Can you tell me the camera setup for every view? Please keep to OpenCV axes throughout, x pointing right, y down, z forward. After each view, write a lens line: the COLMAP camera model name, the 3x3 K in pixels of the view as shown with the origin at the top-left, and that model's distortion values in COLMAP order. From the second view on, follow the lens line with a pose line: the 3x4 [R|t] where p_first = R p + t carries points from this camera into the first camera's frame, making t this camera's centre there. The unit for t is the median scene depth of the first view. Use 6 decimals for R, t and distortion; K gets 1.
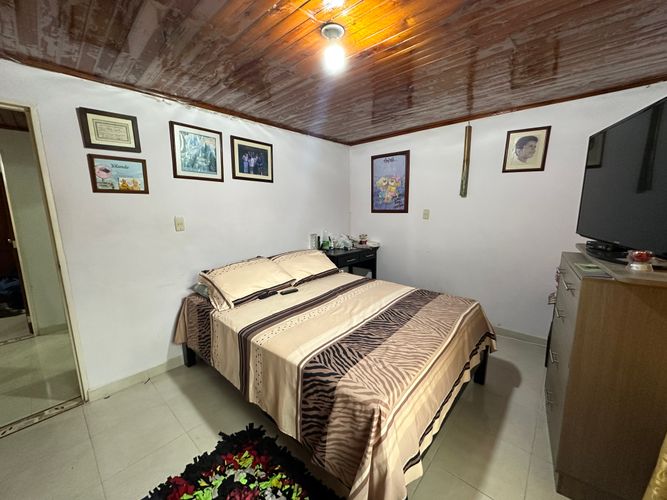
lens RADIAL K [[267.1, 0, 332.7], [0, 267.1, 250.3], [0, 0, 1]] dist [-0.003156, -0.000336]
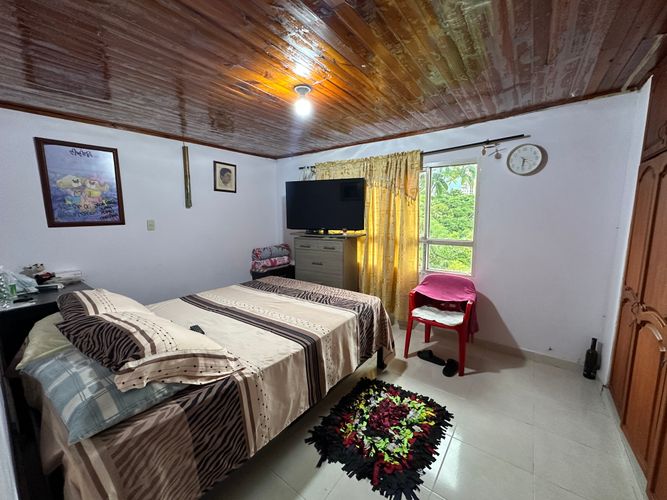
lens RADIAL K [[267.1, 0, 333.7], [0, 267.1, 251.2], [0, 0, 1]] dist [-0.003156, -0.000336]
pose [[-0.089212, -0.128860, 0.987642, -0.739549], [0.173821, 0.974364, 0.142829, -0.080425], [-0.980728, 0.184415, -0.064526, 0.533563]]
